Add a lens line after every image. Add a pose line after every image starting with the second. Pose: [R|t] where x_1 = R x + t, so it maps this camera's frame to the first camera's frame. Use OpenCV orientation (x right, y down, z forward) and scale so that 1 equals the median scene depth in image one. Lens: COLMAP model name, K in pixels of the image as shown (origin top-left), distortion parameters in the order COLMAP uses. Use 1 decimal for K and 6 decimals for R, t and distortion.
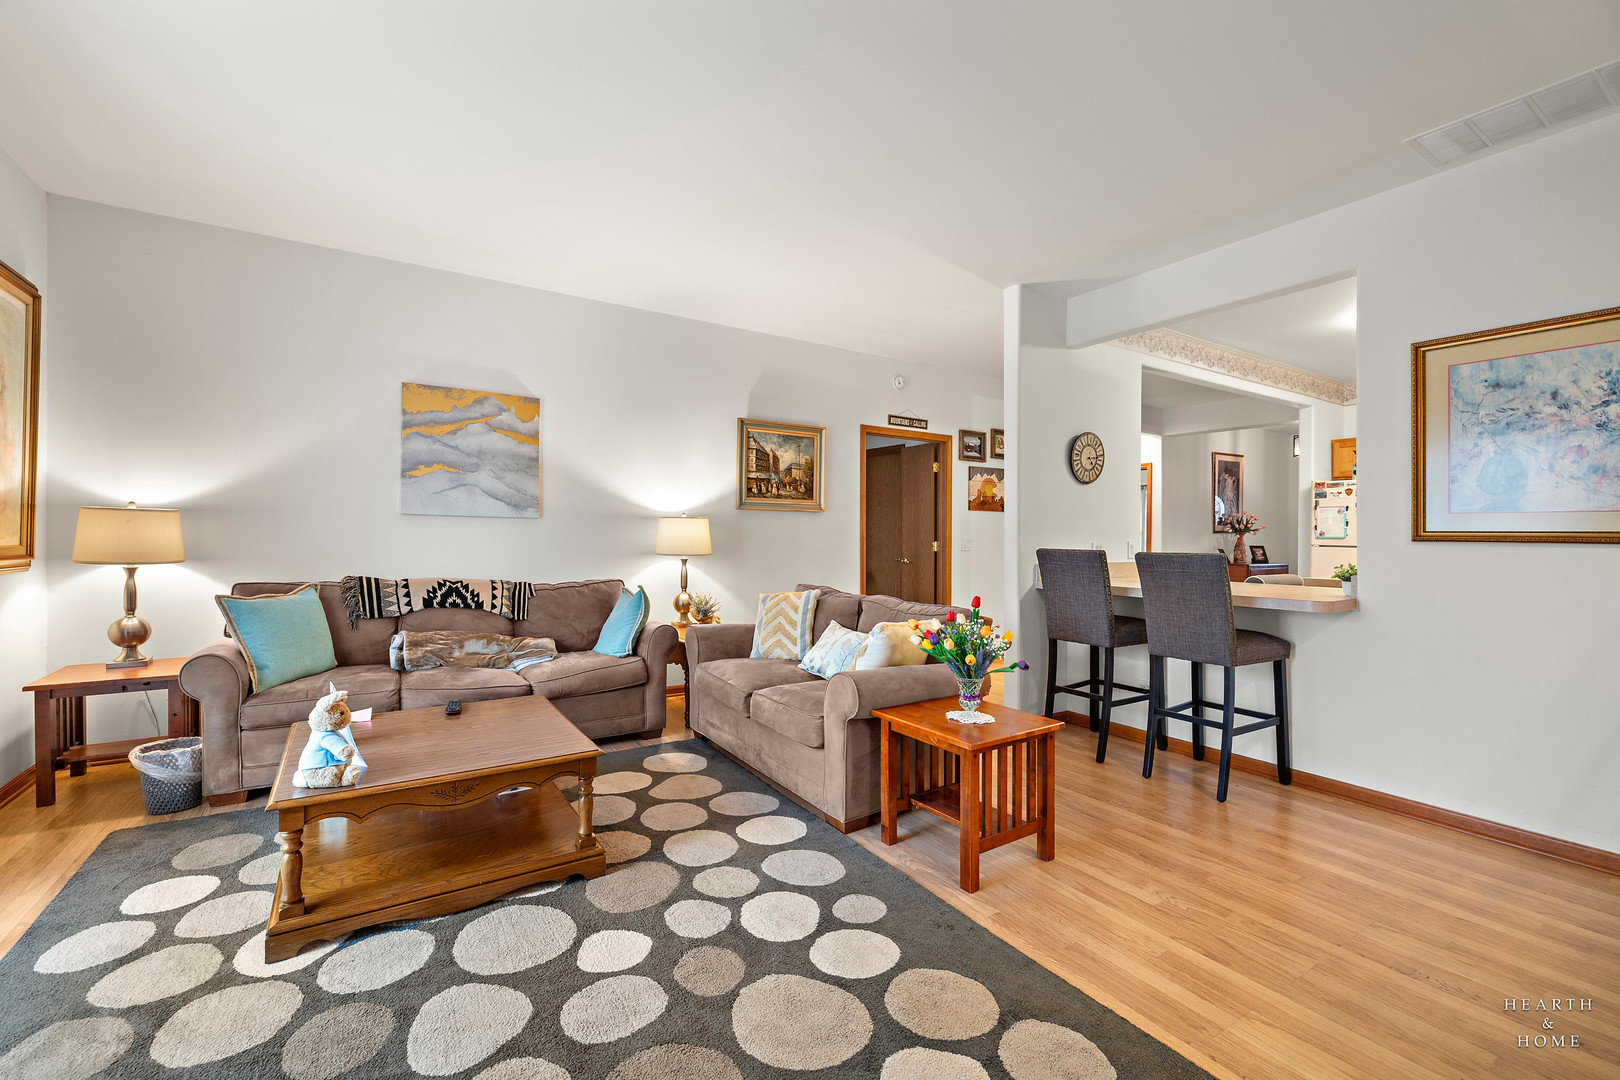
lens RADIAL K [[643.2, 0, 806.1], [0, 643.2, 533.1], [0, 0, 1]] dist [0.003689, 0.000197]
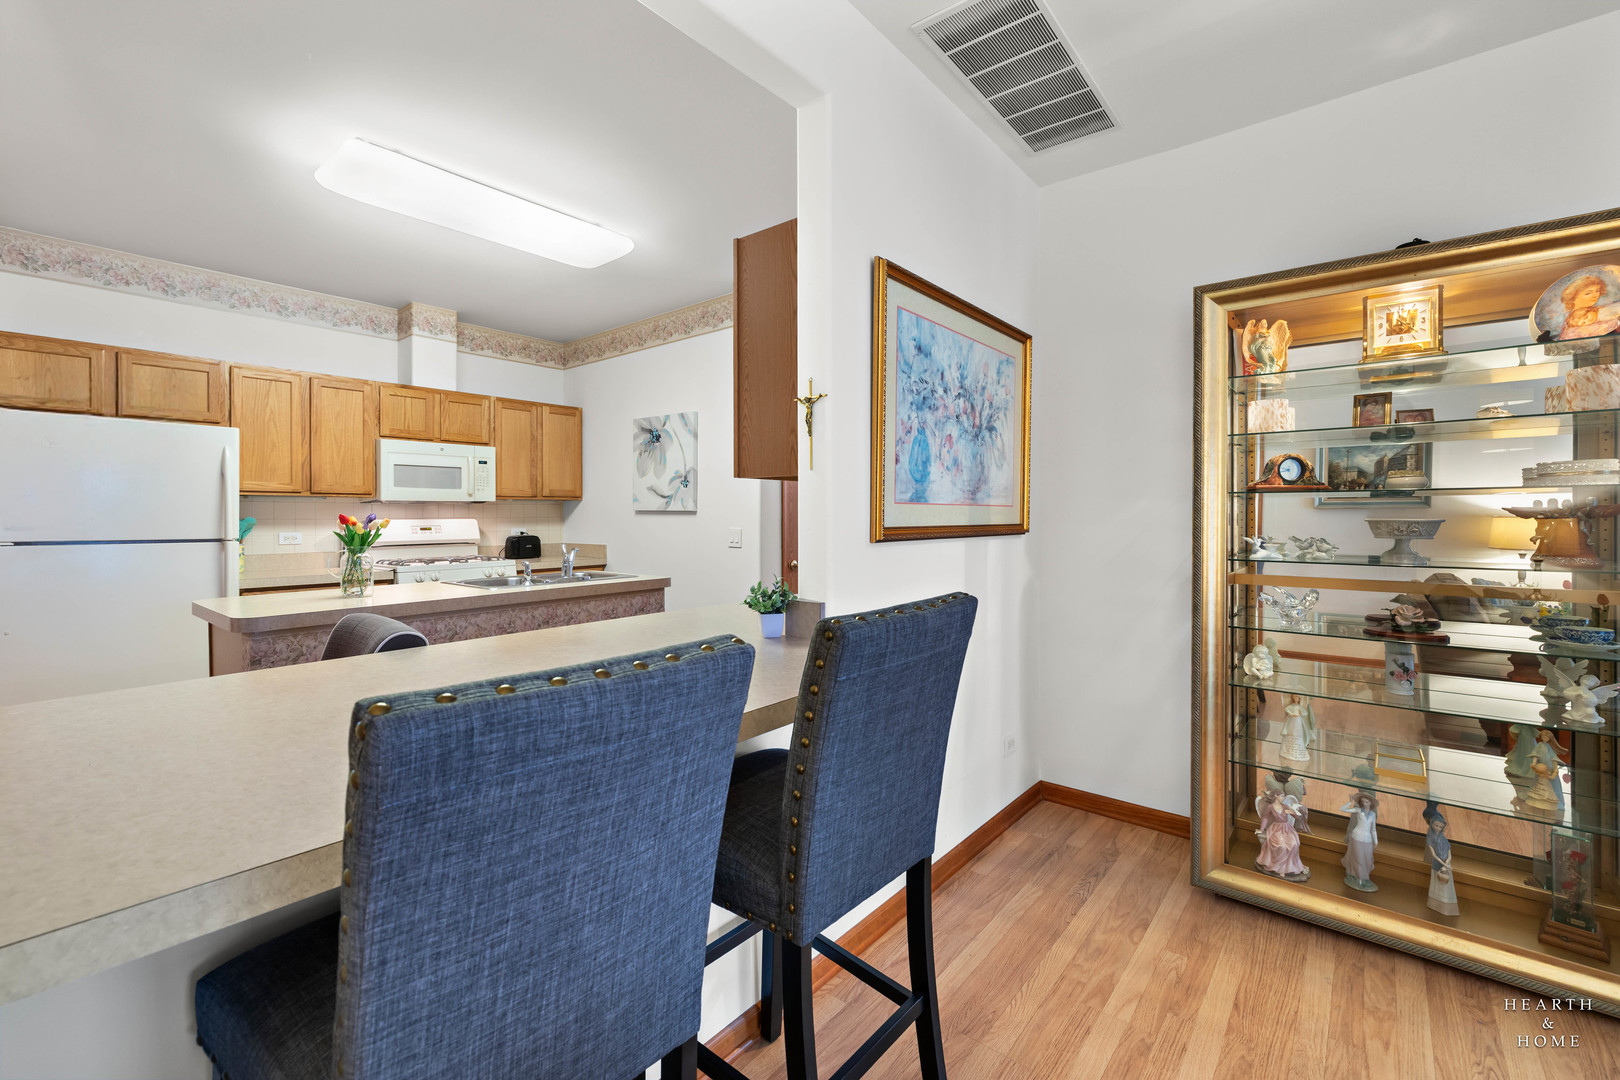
lens RADIAL K [[690.1, 0, 839.9], [0, 690.1, 516.3], [0, 0, 1]] dist [0.009125, 0.000024]
pose [[-0.311110, -0.012824, 0.950288, 0.209383], [-0.005748, 0.999916, 0.011612, -0.020093], [-0.950357, -0.001850, -0.311157, 1.079885]]
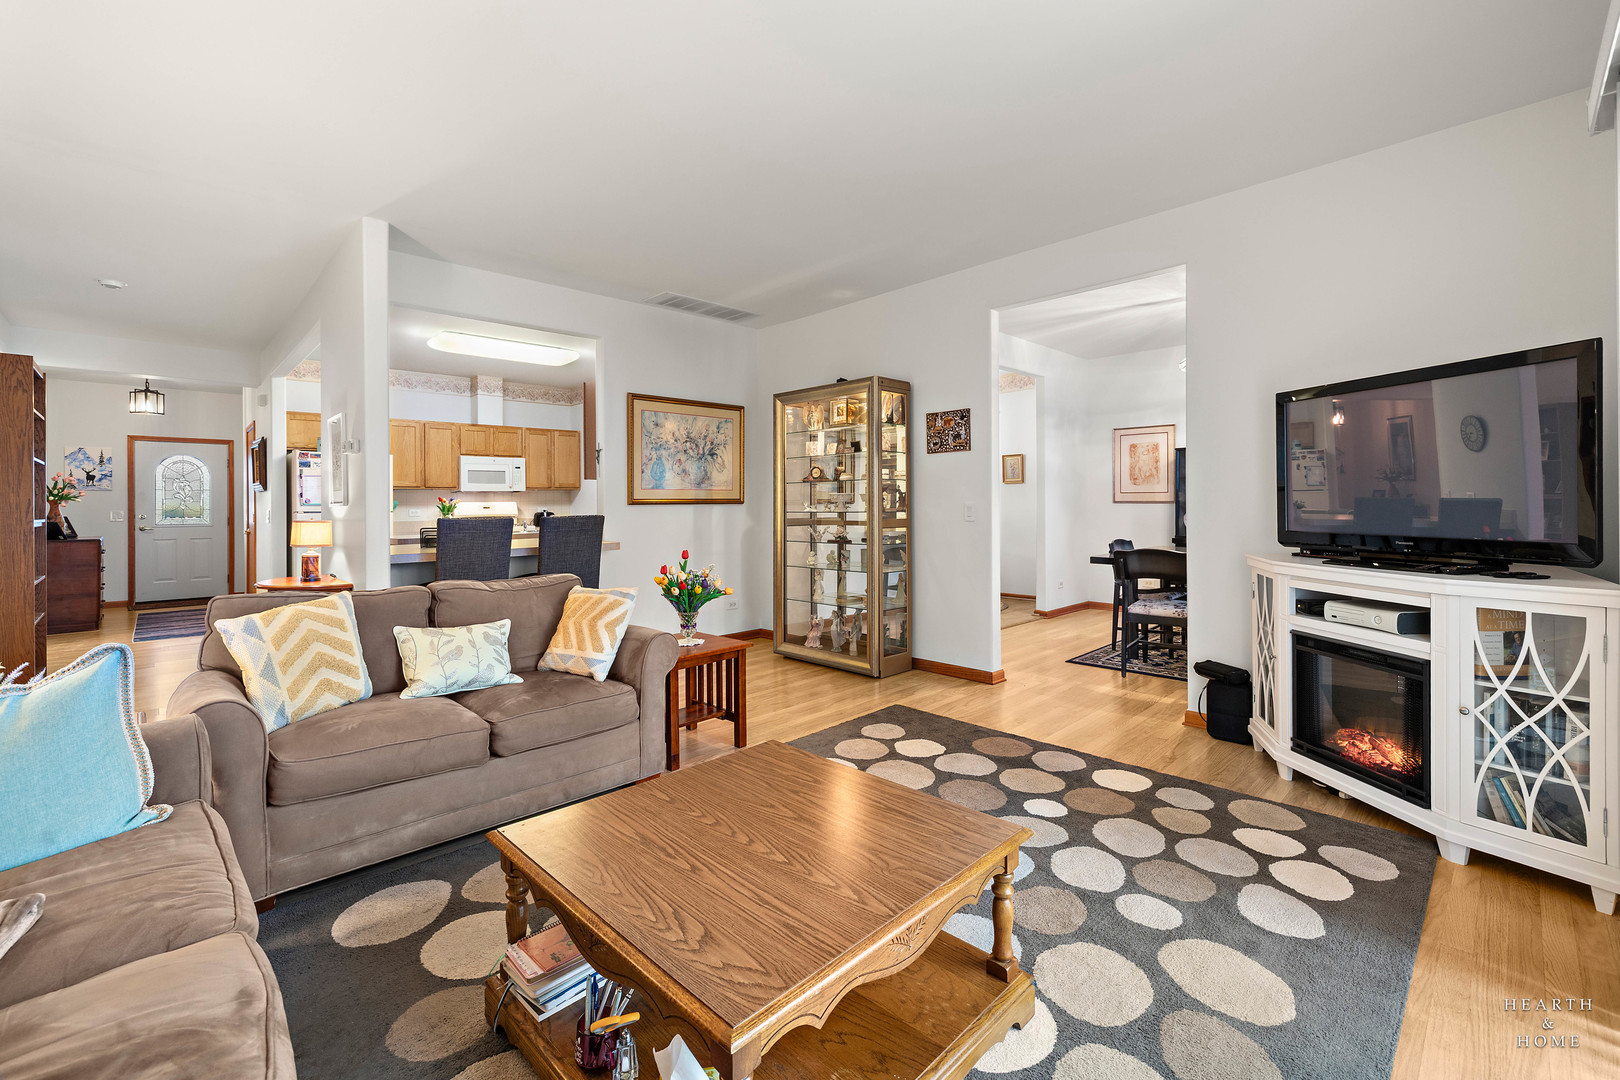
lens RADIAL K [[681.6, 0, 802.7], [0, 681.6, 508.4], [0, 0, 1]] dist [-0.000309, -0.000019]
pose [[-0.172191, -0.017765, 0.984903, -0.829682], [0.003494, 0.999820, 0.018645, -0.008986], [-0.985057, 0.006652, -0.172098, 0.726374]]
